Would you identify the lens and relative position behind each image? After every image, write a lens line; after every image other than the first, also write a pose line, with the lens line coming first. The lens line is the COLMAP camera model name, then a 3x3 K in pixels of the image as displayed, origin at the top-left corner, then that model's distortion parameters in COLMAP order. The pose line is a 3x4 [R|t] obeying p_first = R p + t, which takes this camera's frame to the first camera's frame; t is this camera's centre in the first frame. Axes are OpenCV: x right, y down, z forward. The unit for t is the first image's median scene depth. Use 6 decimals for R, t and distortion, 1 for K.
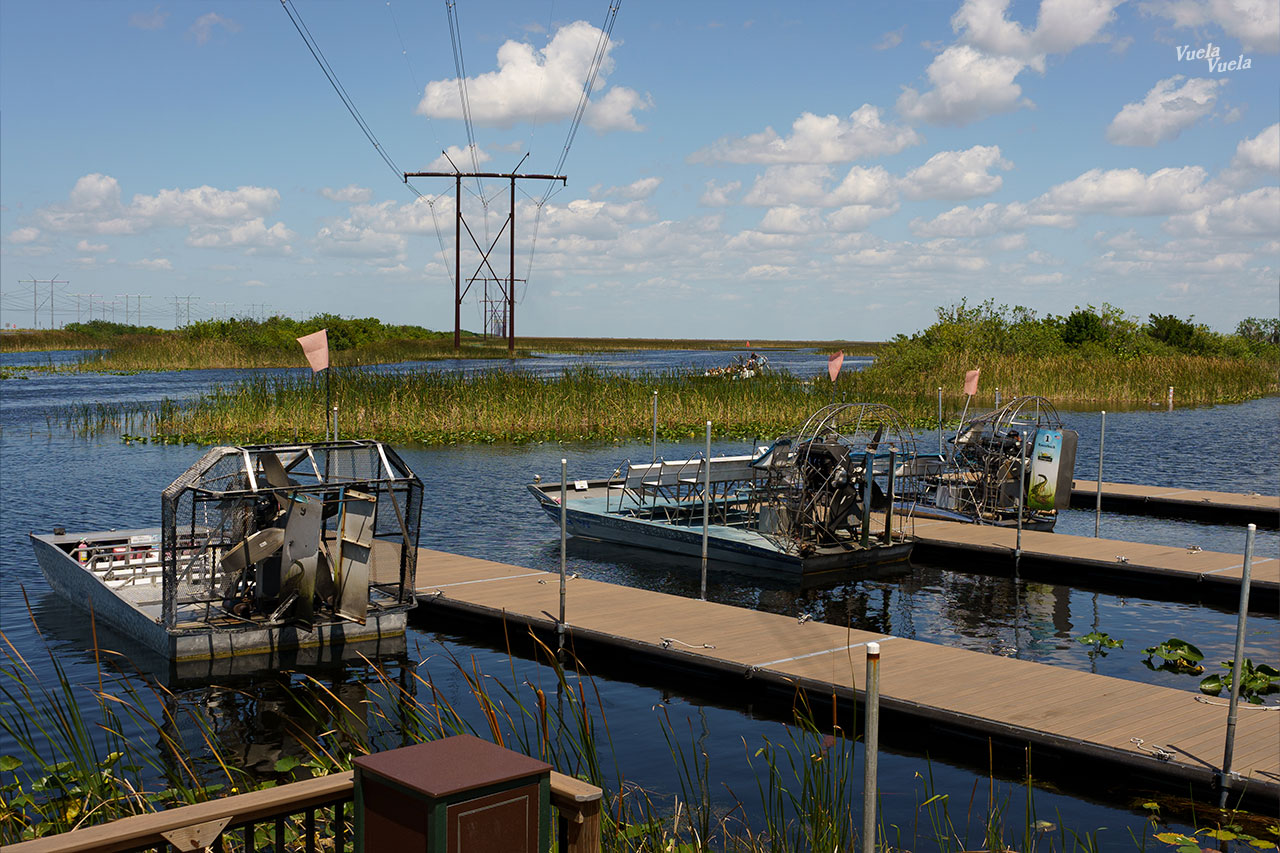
lens RADIAL K [[1613.3, 0, 640.0], [0, 1613.3, 426.5], [0, 0, 1]] dist [0.009023, -0.005441]
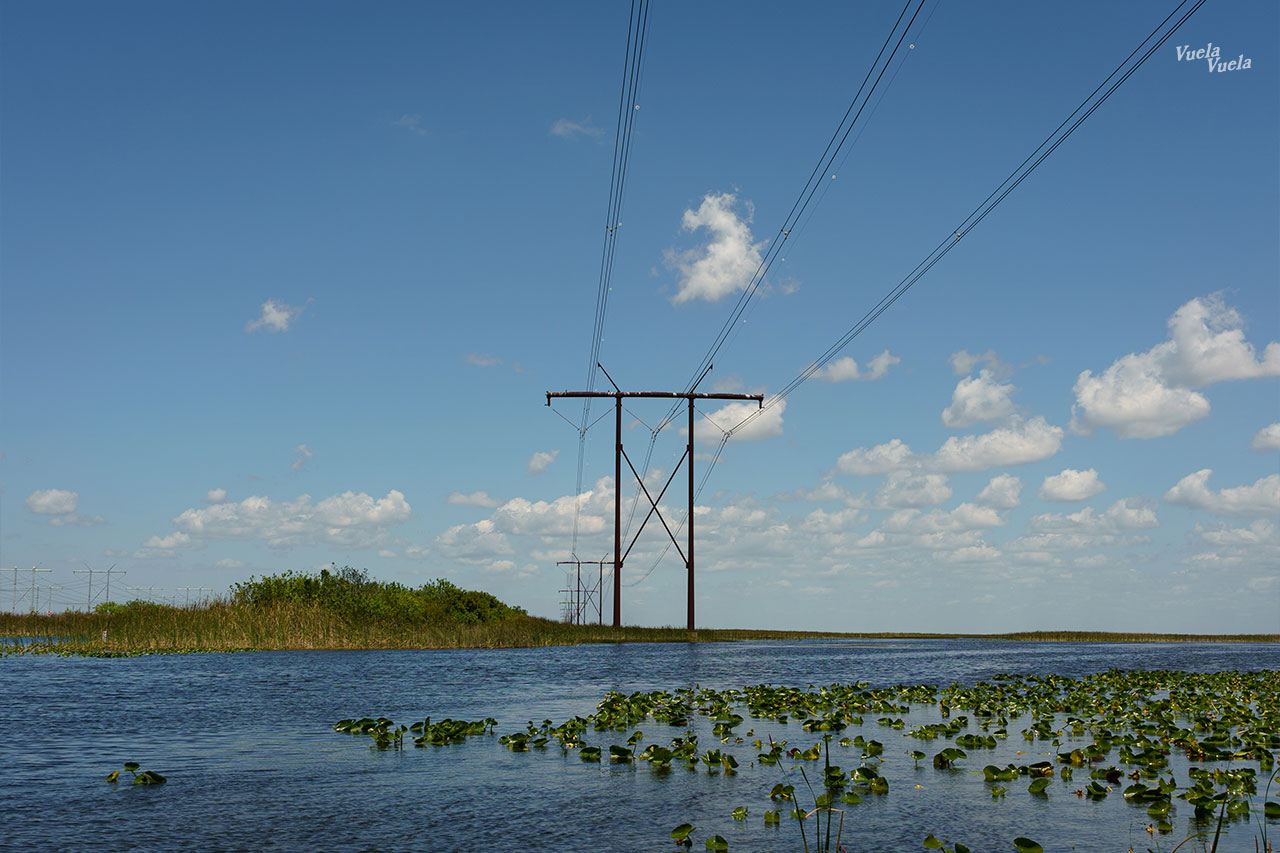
lens RADIAL K [[1613.3, 0, 640.0], [0, 1613.3, 426.5], [0, 0, 1]] dist [0.009023, -0.005441]
pose [[0.999295, -0.009515, -0.036307, -0.153149], [0.002782, 0.983453, -0.181142, -0.013021], [0.037430, 0.180914, 0.982786, 0.546730]]
